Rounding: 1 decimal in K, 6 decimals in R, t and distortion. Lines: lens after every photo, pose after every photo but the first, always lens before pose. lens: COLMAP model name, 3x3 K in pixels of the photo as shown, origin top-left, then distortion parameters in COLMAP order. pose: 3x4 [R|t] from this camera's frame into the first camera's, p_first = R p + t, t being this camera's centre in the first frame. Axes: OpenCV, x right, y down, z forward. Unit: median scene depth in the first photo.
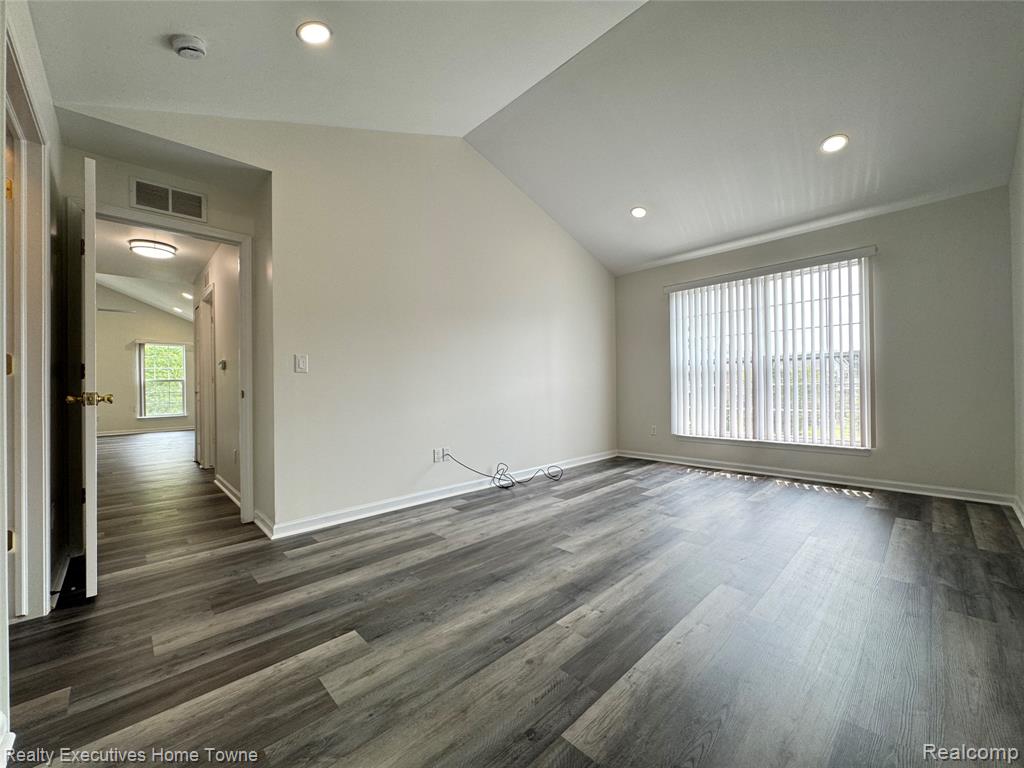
lens RADIAL K [[407.5, 0, 512.0], [0, 407.5, 384.0], [0, 0, 1]] dist [-0.001969, -0.000088]
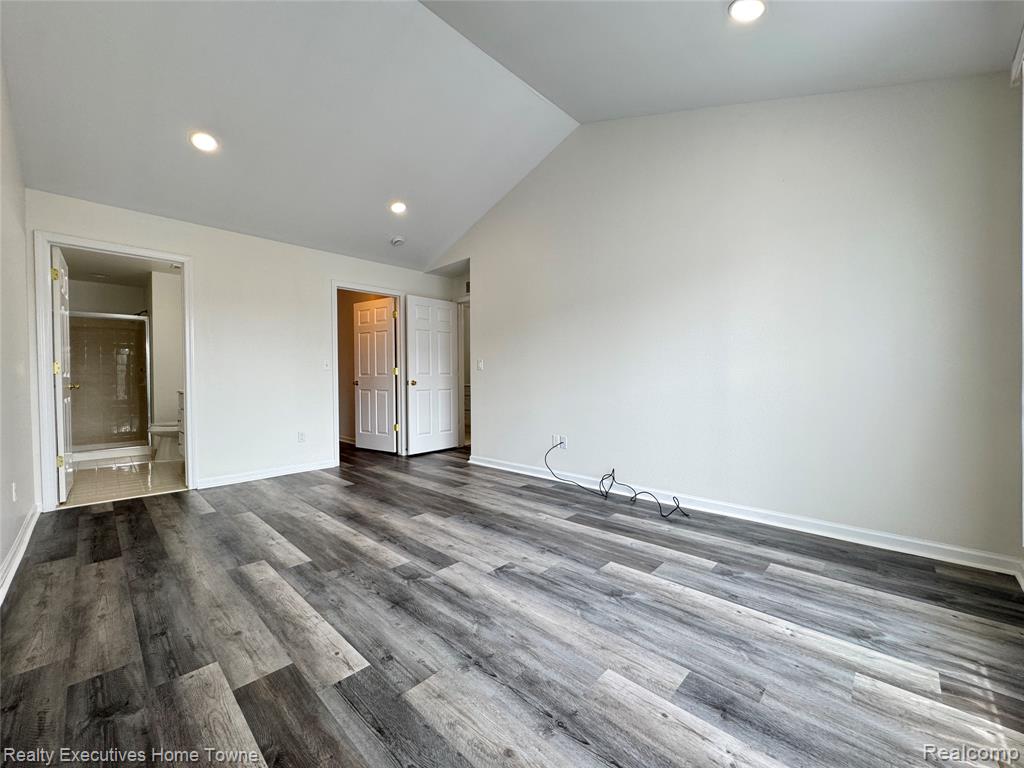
lens RADIAL K [[407.5, 0, 512.0], [0, 407.5, 384.0], [0, 0, 1]] dist [-0.001969, -0.000088]
pose [[0.034868, 0.025617, -0.999064, 1.073321], [0.015148, 0.999543, 0.026158, -0.012023], [0.999277, -0.016046, 0.034464, 0.992232]]
